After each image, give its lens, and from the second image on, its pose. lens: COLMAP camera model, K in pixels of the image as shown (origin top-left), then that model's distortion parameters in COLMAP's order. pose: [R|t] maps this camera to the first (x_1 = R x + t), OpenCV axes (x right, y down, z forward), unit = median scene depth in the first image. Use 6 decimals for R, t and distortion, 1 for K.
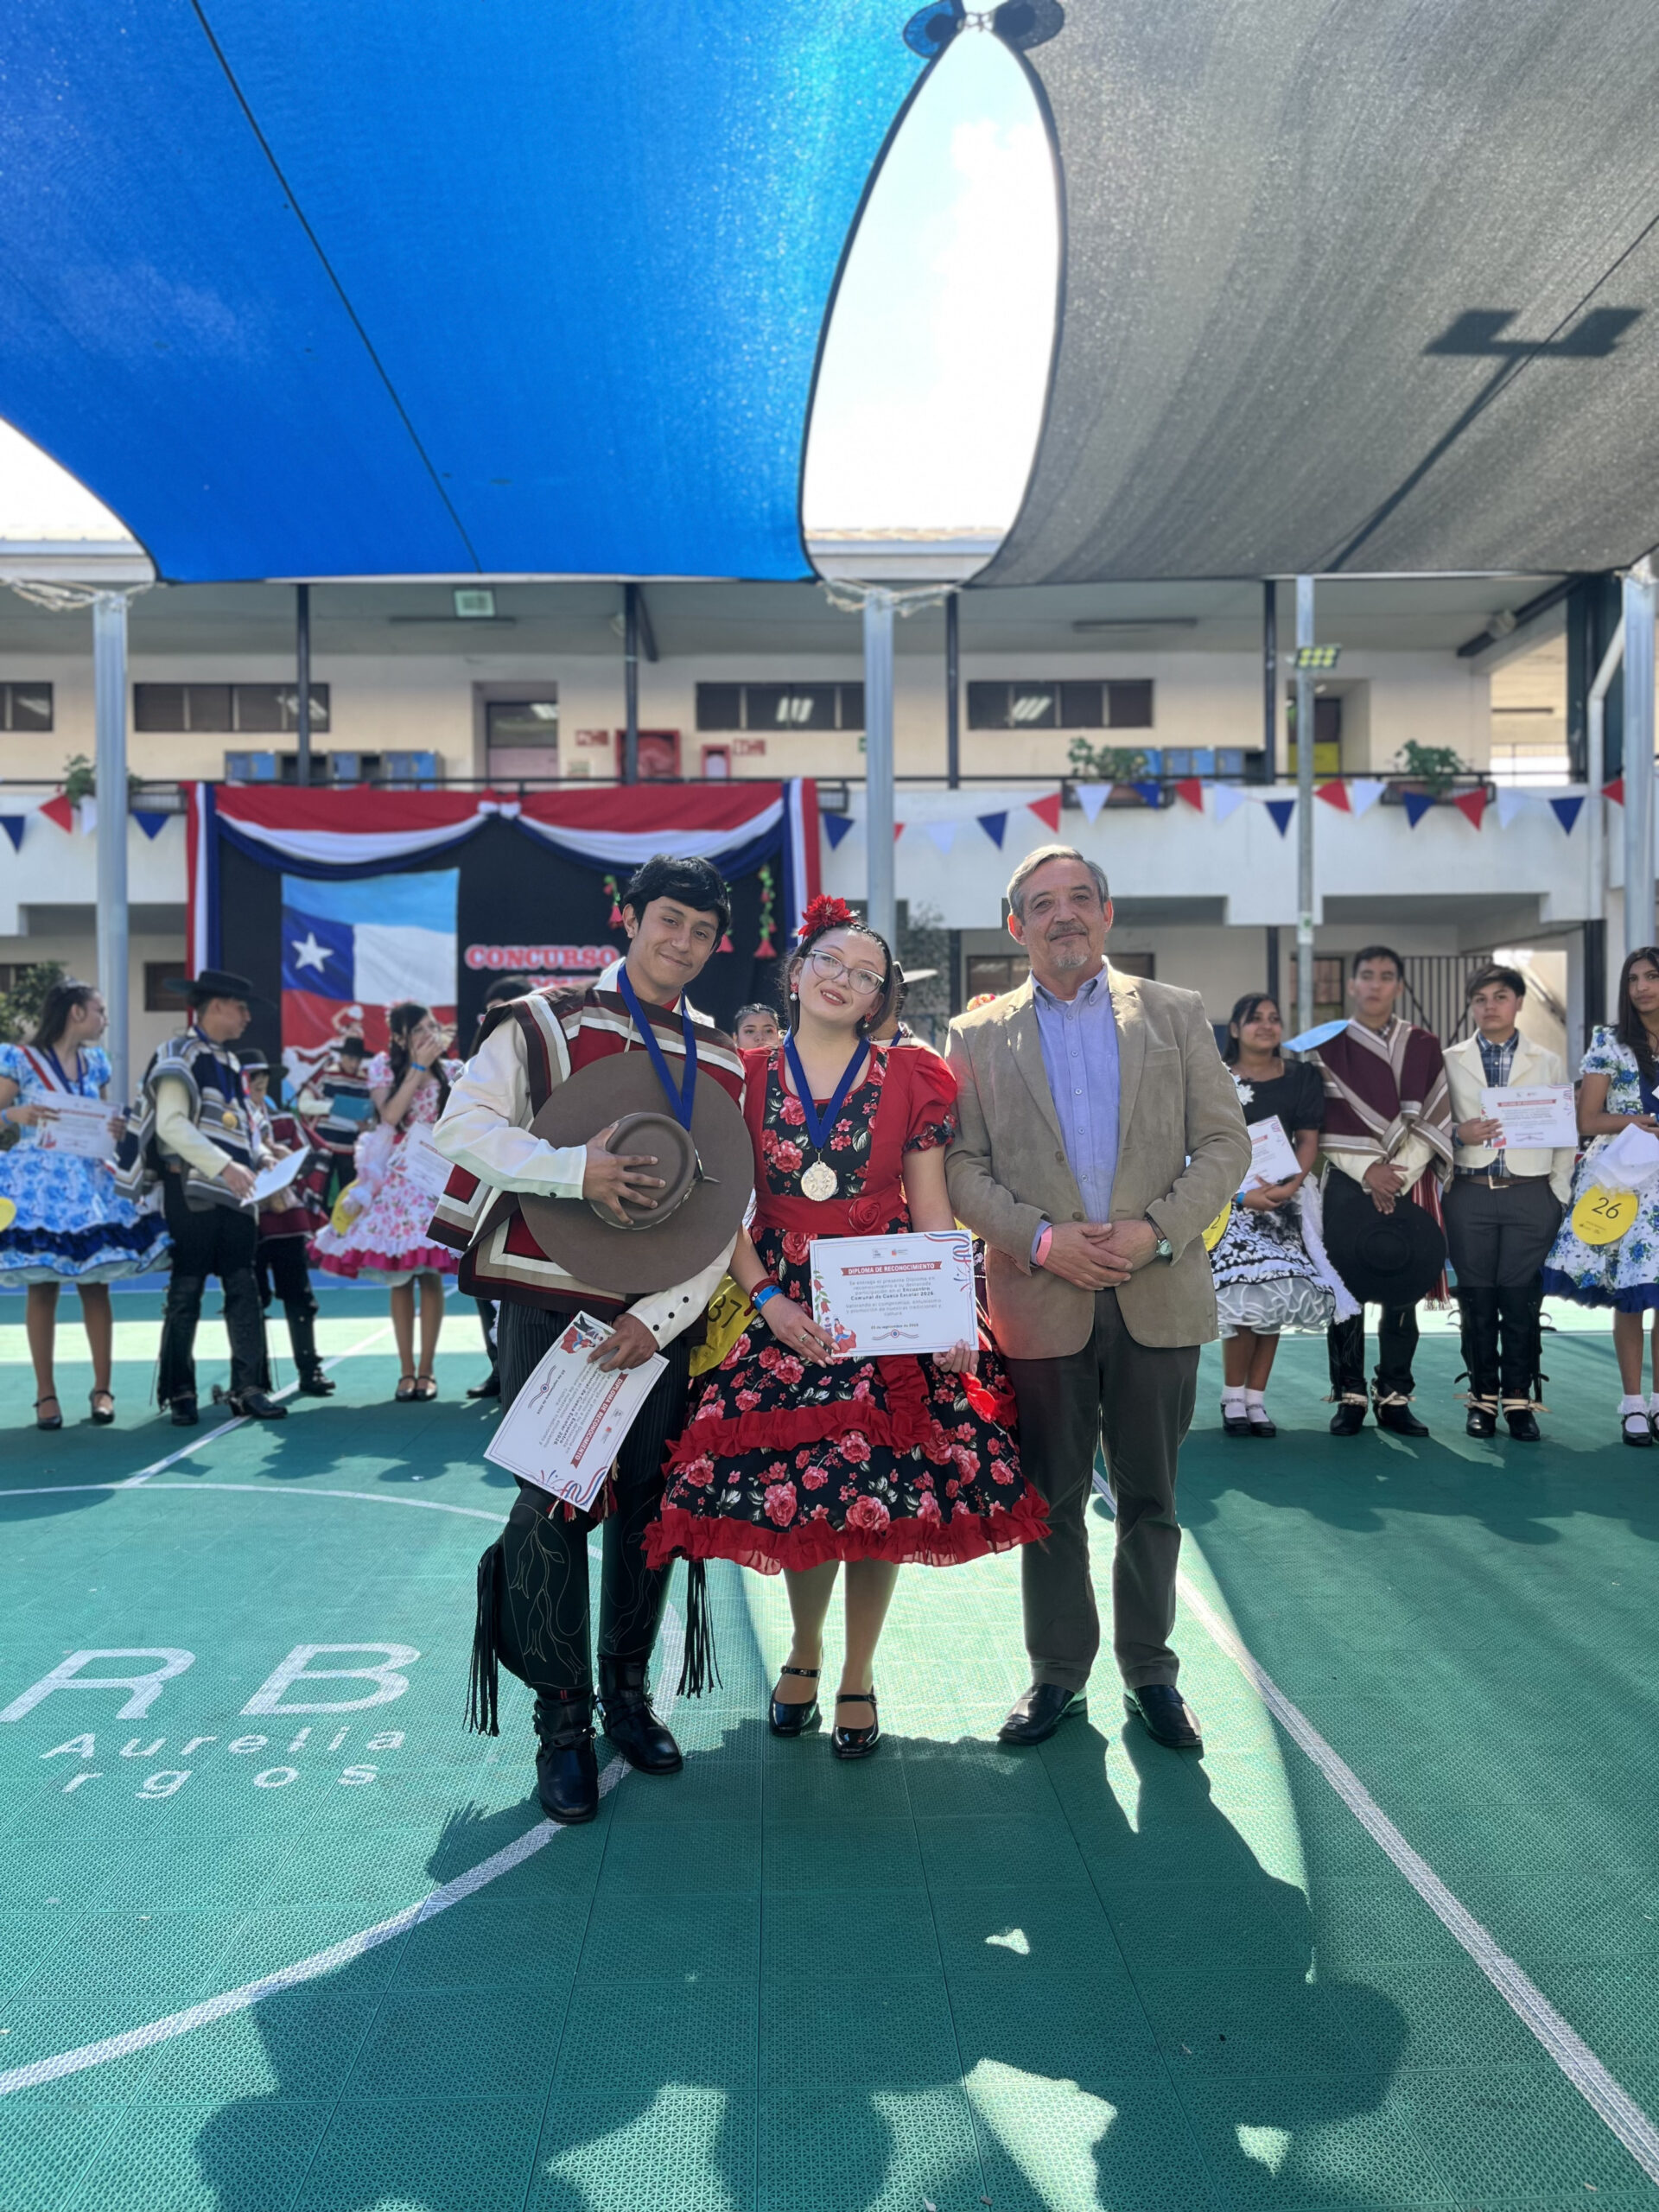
lens RADIAL K [[1659.8, 0, 822.1], [0, 1659.8, 1112.3], [0, 0, 1]] dist [0.021714, -0.002792]
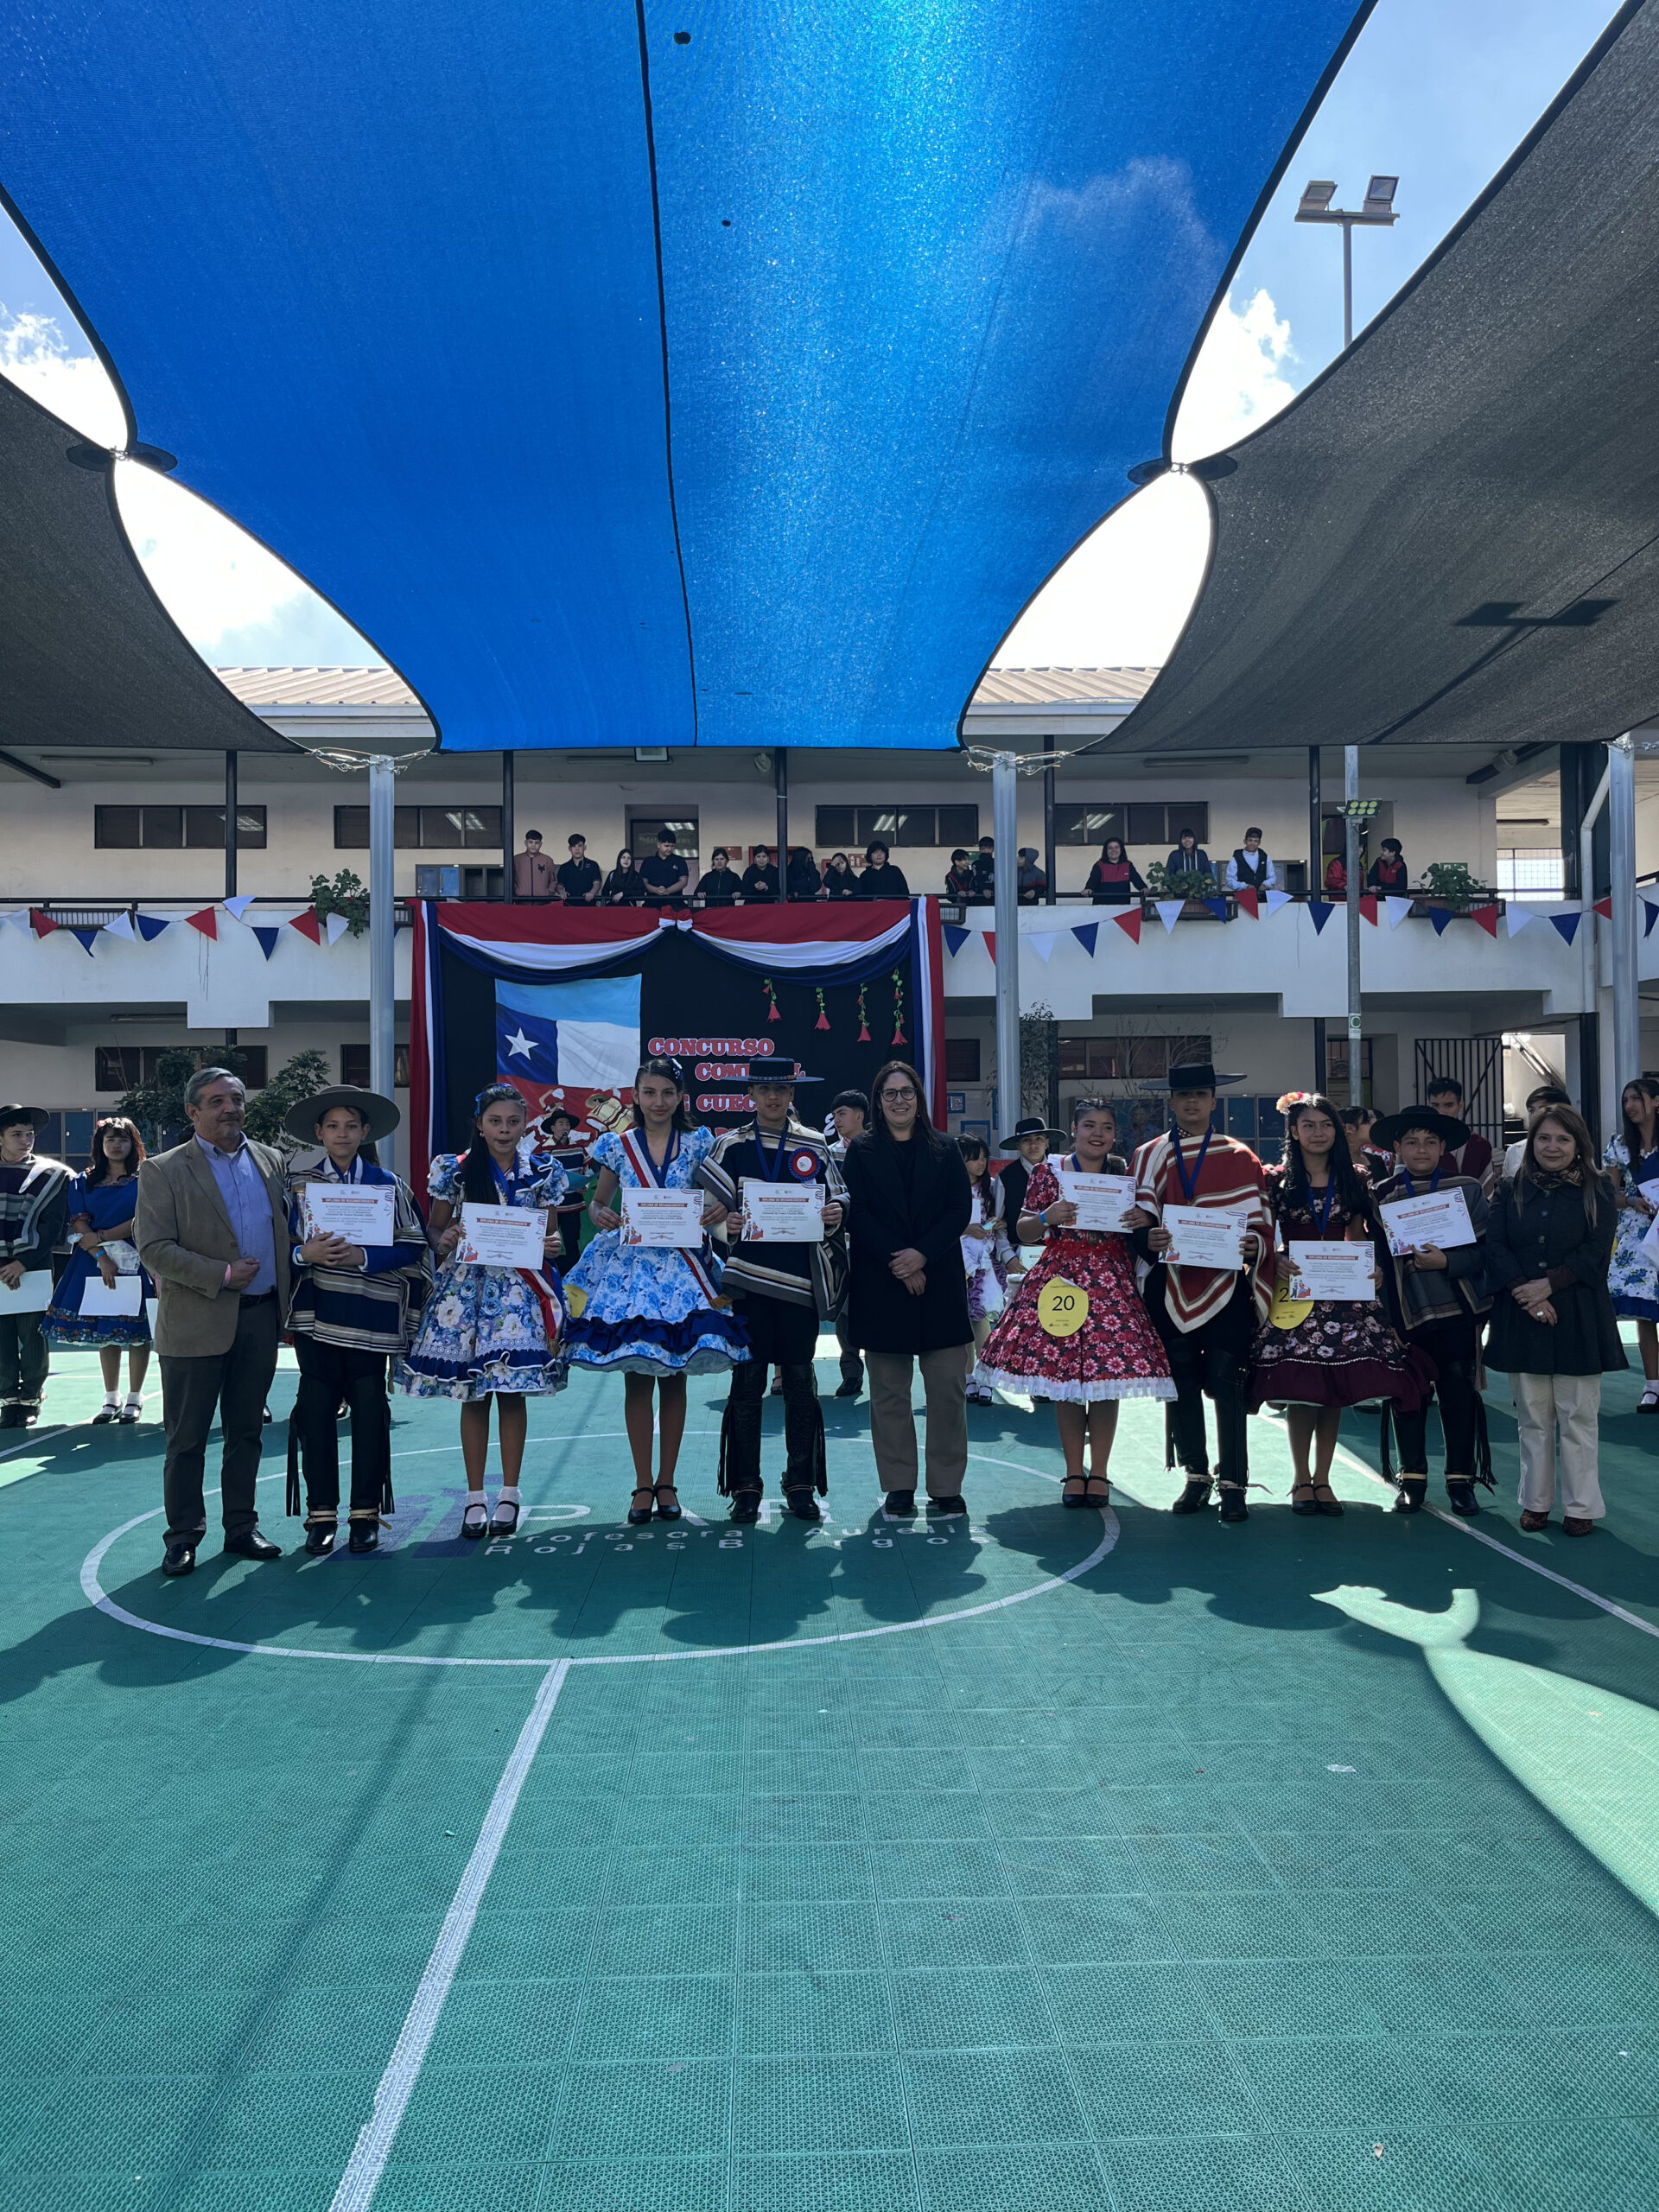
lens RADIAL K [[1661.3, 0, 831.4], [0, 1661.3, 1116.3], [0, 0, 1]] dist [0.035846, -0.054632]
pose [[0.999947, -0.001736, 0.010184, -0.093461], [0.002004, 0.999650, -0.026390, -0.011328], [-0.010134, 0.026409, 0.999600, -0.192127]]
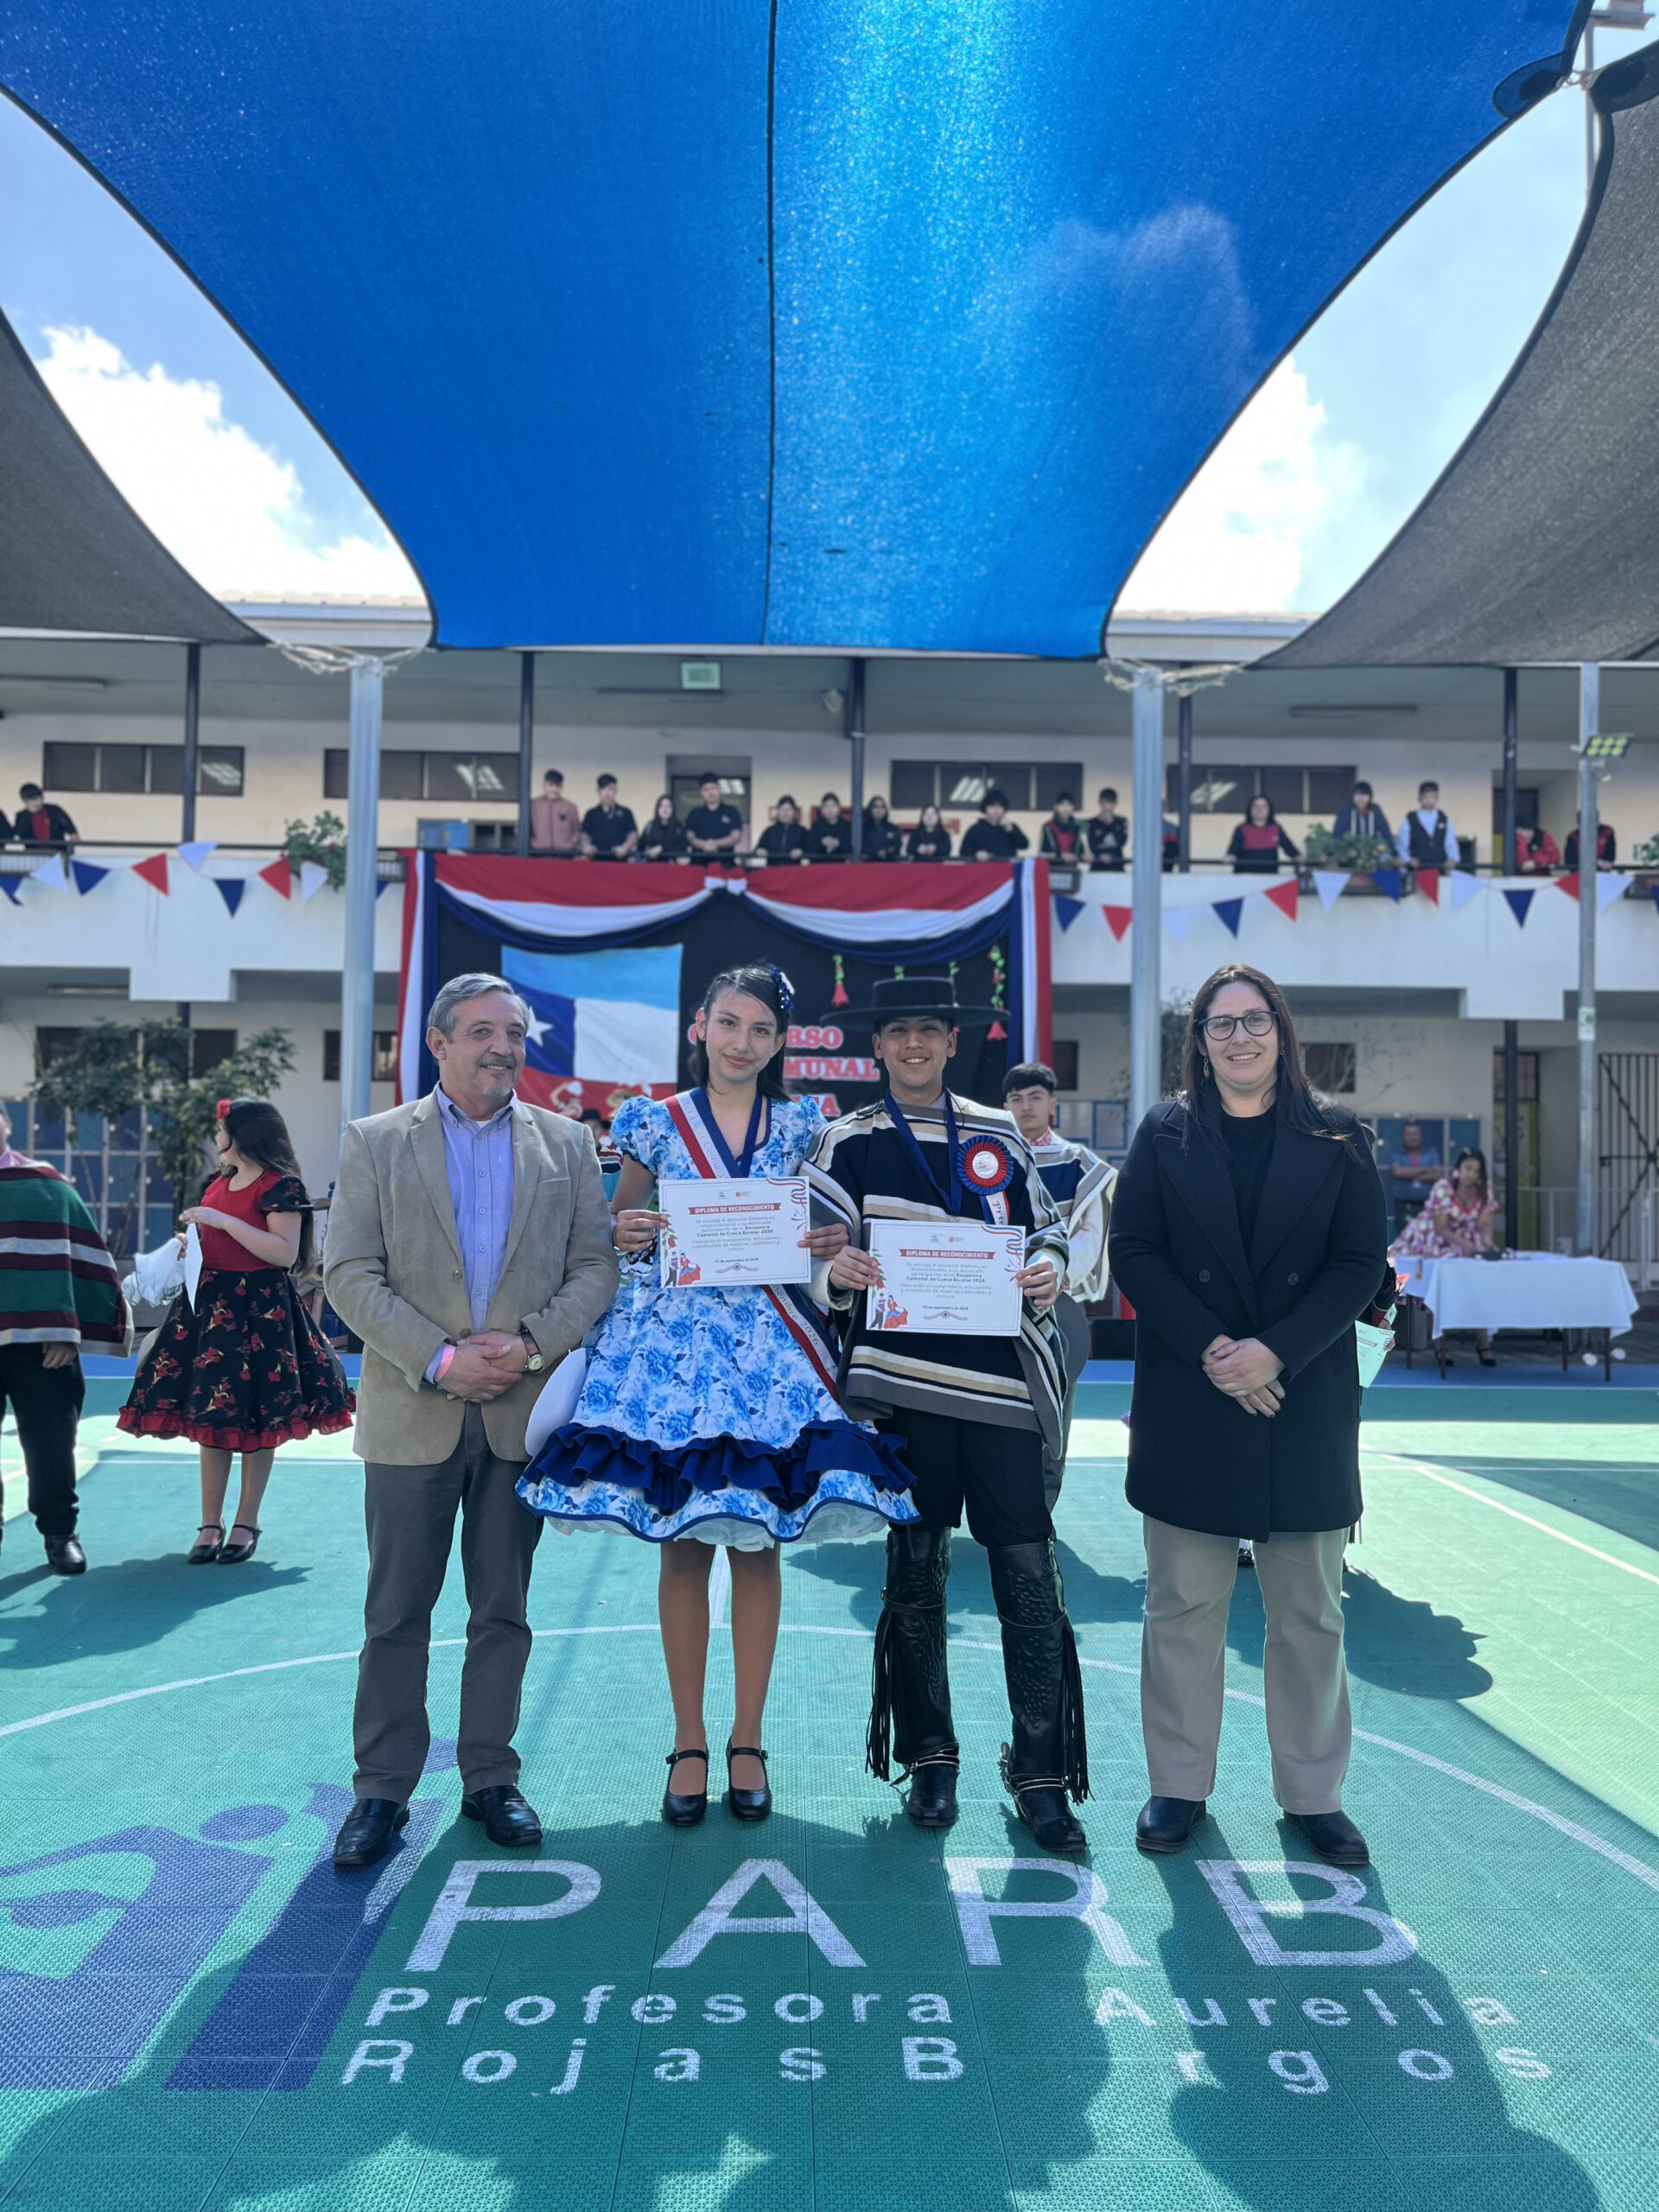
lens RADIAL K [[1659.8, 0, 822.1], [0, 1659.8, 1112.3], [0, 0, 1]] dist [0.021714, -0.002792]
pose [[0.999714, 0.022641, -0.007662, -0.125641], [-0.022972, 0.998661, -0.046361, -0.004416], [0.006602, 0.046524, 0.998895, 0.032149]]
